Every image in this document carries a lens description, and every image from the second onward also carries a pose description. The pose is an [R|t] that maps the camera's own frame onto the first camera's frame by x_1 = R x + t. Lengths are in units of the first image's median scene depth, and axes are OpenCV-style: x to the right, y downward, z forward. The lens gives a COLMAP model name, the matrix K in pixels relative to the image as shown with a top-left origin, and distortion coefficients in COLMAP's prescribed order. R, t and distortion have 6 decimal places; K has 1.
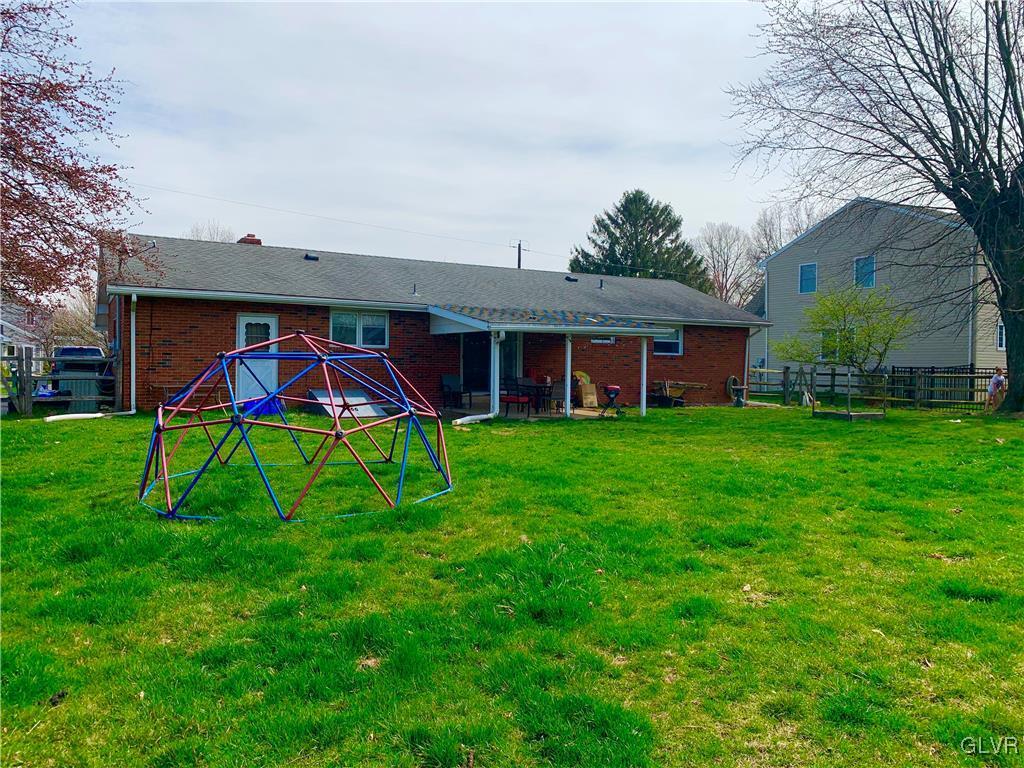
lens RADIAL K [[764.5, 0, 512.0], [0, 764.5, 384.0], [0, 0, 1]] dist [0.005594, 0.000286]
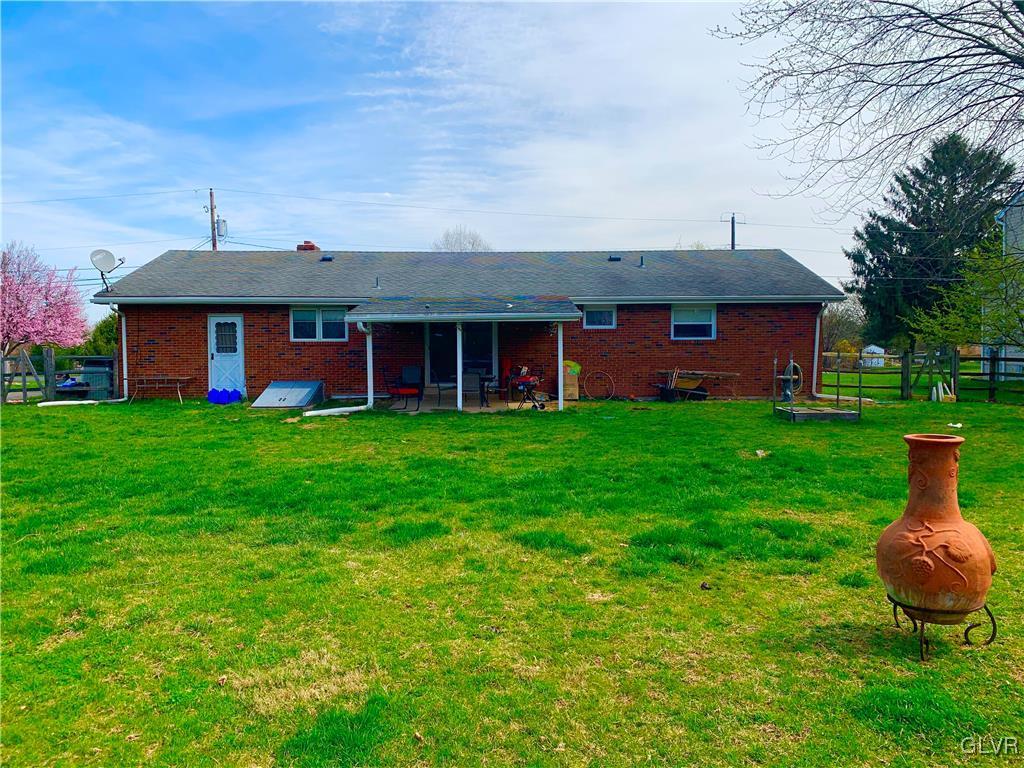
lens RADIAL K [[787.3, 0, 513.5], [0, 787.3, 352.9], [0, 0, 1]] dist [-0.003772, -0.003066]
pose [[0.882376, -0.017143, -0.470232, 0.545702], [0.005317, 0.999636, -0.026466, -0.001293], [0.470515, 0.020853, 0.882146, 0.161738]]
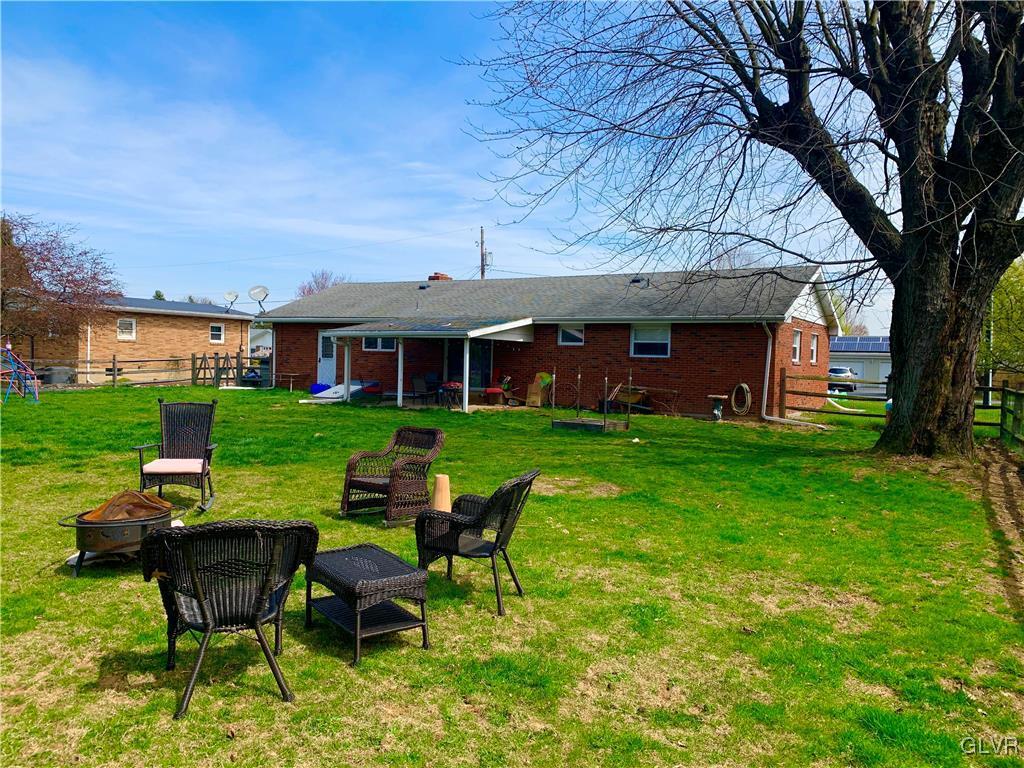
lens RADIAL K [[764.5, 0, 512.0], [0, 764.5, 384.0], [0, 0, 1]] dist [0.005594, 0.000286]
pose [[0.504652, 0.025958, -0.862932, 1.128022], [-0.042285, 0.999091, 0.005325, -0.005111], [0.862287, 0.033802, 0.505291, 0.496257]]
